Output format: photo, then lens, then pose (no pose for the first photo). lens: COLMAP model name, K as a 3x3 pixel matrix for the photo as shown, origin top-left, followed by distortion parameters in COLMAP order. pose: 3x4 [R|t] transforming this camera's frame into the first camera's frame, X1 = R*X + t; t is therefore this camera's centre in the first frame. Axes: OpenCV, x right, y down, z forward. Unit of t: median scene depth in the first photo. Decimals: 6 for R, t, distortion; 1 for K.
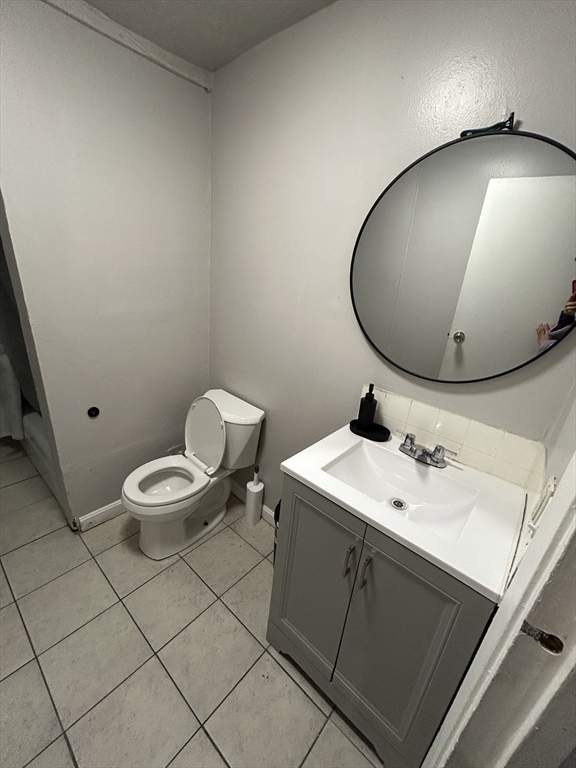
lens RADIAL K [[312.7, 0, 295.2], [0, 312.7, 384.7], [0, 0, 1]] dist [-0.004773, 0.001895]
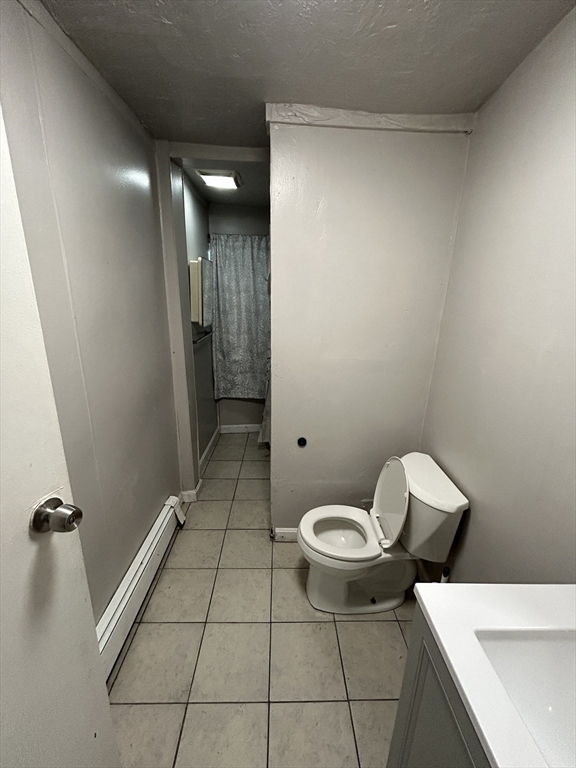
lens RADIAL K [[312.7, 0, 290.1], [0, 312.7, 388.3], [0, 0, 1]] dist [-0.004773, 0.001895]
pose [[0.673365, 0.133109, -0.727228, 0.125415], [-0.236605, 0.970723, -0.041402, -0.044255], [0.700427, 0.199945, 0.685146, 0.138994]]
